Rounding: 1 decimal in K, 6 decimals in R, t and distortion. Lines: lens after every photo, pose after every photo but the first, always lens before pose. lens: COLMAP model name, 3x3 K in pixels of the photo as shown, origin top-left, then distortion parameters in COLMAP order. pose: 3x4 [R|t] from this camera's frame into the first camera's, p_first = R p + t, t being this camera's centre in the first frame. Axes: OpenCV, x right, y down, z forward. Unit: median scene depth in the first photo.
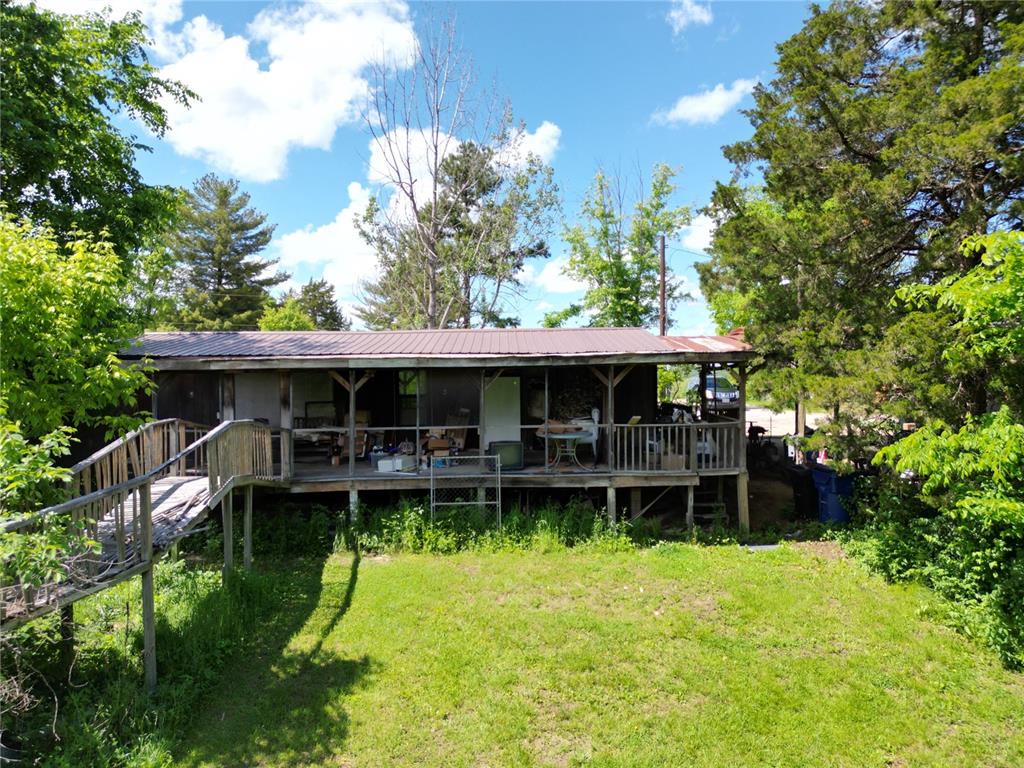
lens RADIAL K [[711.2, 0, 509.0], [0, 711.2, 381.6], [0, 0, 1]] dist [0.105865, -0.109628]
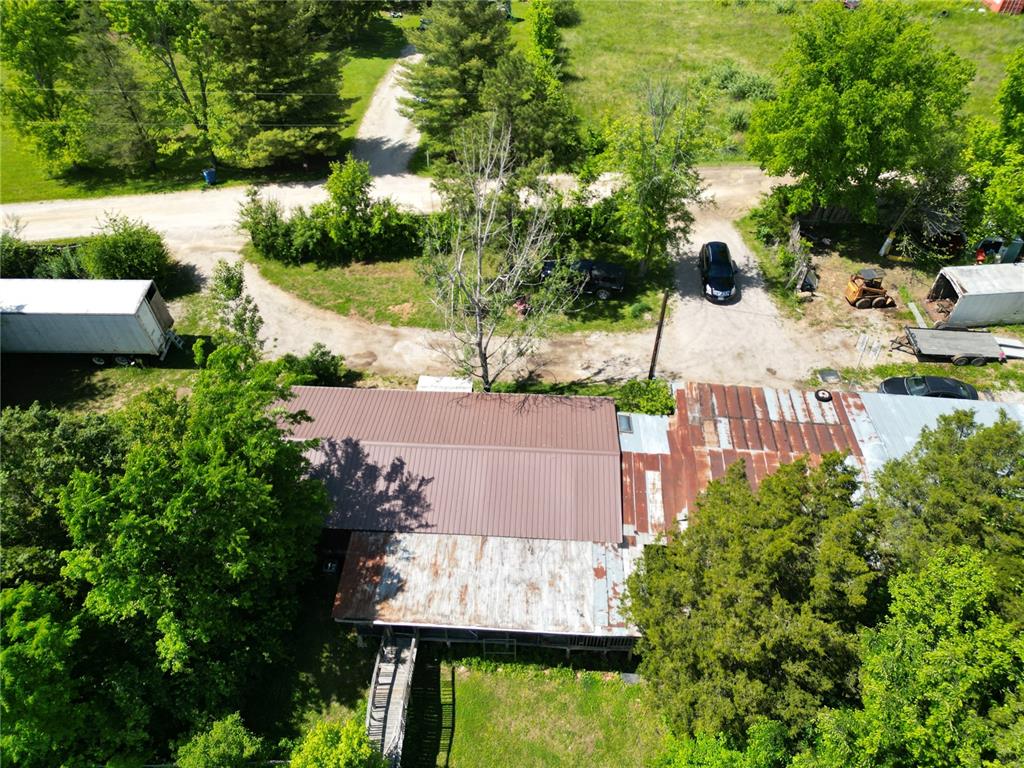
lens RADIAL K [[715.1, 0, 507.8], [0, 715.1, 383.6], [0, 0, 1]] dist [0.085882, -0.091018]
pose [[0.996940, 0.049477, -0.060521, 0.055917], [0.008115, 0.704522, 0.709636, -1.957983], [0.077750, -0.707955, 0.701965, 0.038244]]
